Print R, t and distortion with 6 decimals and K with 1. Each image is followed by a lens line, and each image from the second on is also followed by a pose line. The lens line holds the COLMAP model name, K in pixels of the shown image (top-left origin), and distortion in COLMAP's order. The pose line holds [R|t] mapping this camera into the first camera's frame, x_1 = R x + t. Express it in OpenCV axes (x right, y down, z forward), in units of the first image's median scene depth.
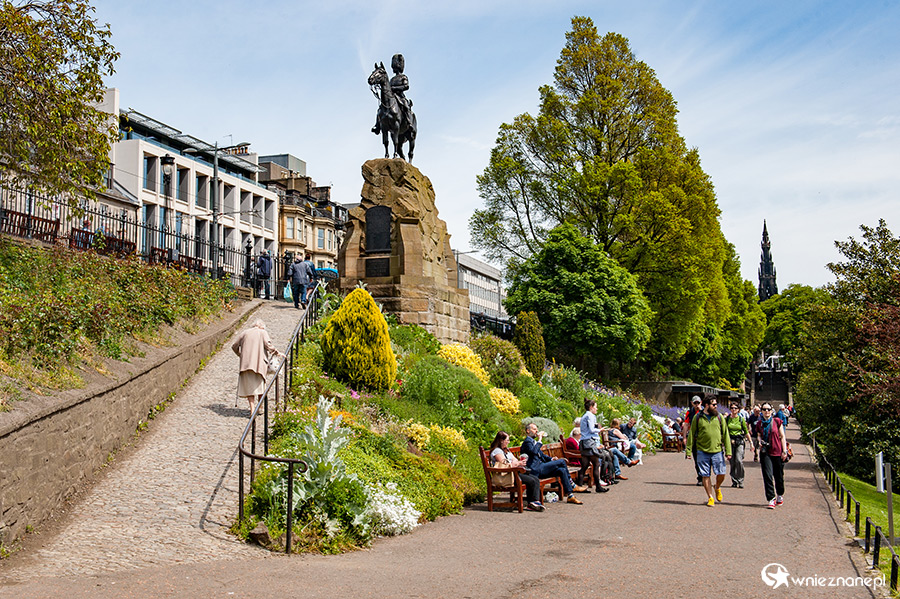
lens RADIAL K [[963.5, 0, 450.0], [0, 963.5, 299.5], [0, 0, 1]] dist [-0.005915, -0.002458]
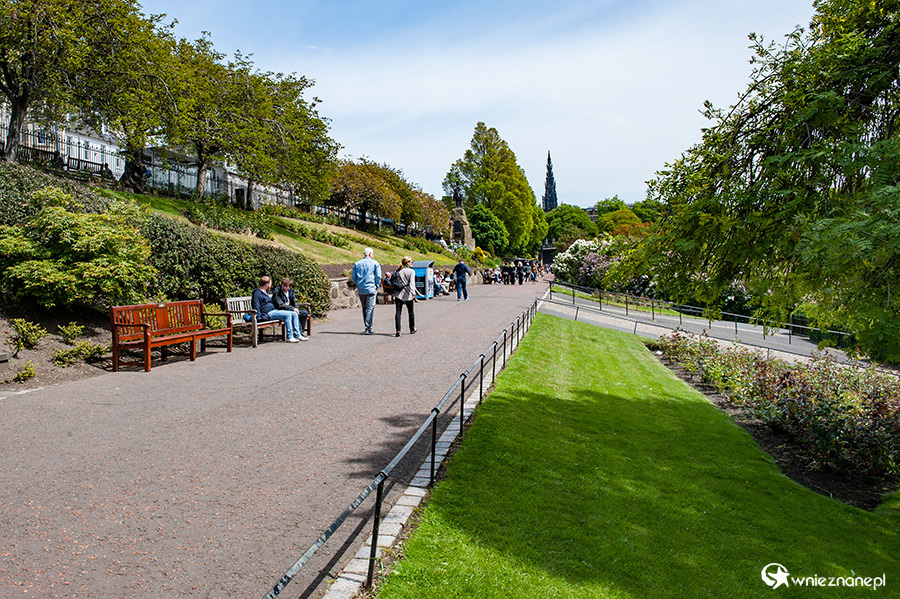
lens RADIAL K [[963.5, 0, 450.0], [0, 963.5, 299.5], [0, 0, 1]] dist [-0.005915, -0.002458]
pose [[0.977453, -0.043336, 0.206660, -0.514007], [0.015577, 0.990845, 0.134104, -0.166702], [-0.210579, -0.127861, 0.969179, -1.611559]]
